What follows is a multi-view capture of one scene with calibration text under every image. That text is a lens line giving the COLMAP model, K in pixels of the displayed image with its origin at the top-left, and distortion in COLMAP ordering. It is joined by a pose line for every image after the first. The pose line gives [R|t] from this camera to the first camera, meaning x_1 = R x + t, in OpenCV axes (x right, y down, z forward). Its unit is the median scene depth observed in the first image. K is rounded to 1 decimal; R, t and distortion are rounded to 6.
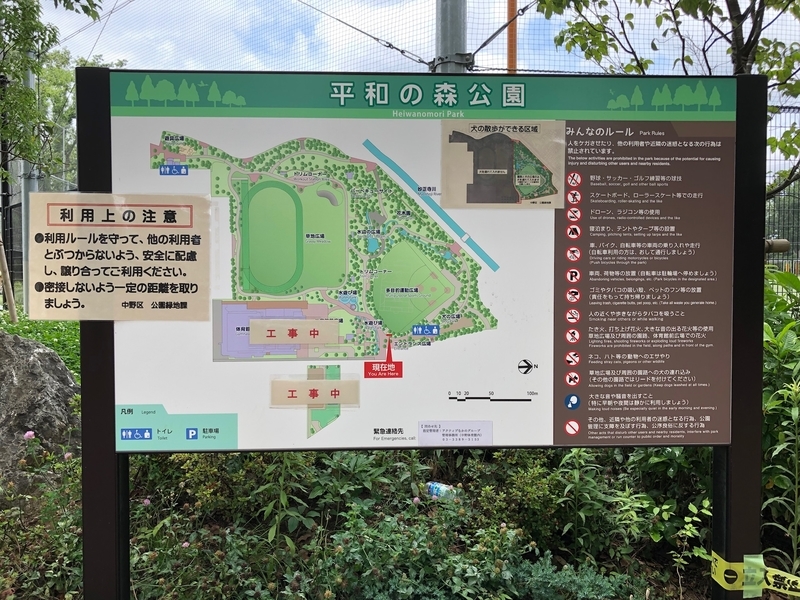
lens RADIAL K [[649.8, 0, 403.7], [0, 649.8, 295.7], [0, 0, 1]] dist [0.008057, -0.001791]
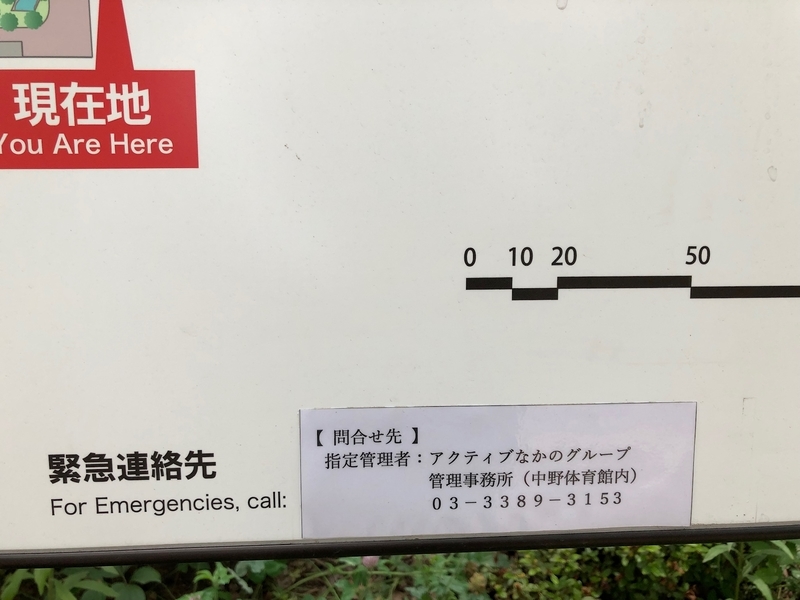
lens RADIAL K [[649.8, 0, 398.2], [0, 649.8, 300.3], [0, 0, 1]] dist [0.008057, -0.001791]
pose [[0.999756, -0.009631, 0.019891, 0.047188], [0.007099, 0.992301, 0.123642, 0.140152], [-0.020928, -0.123471, 0.992127, 0.822852]]
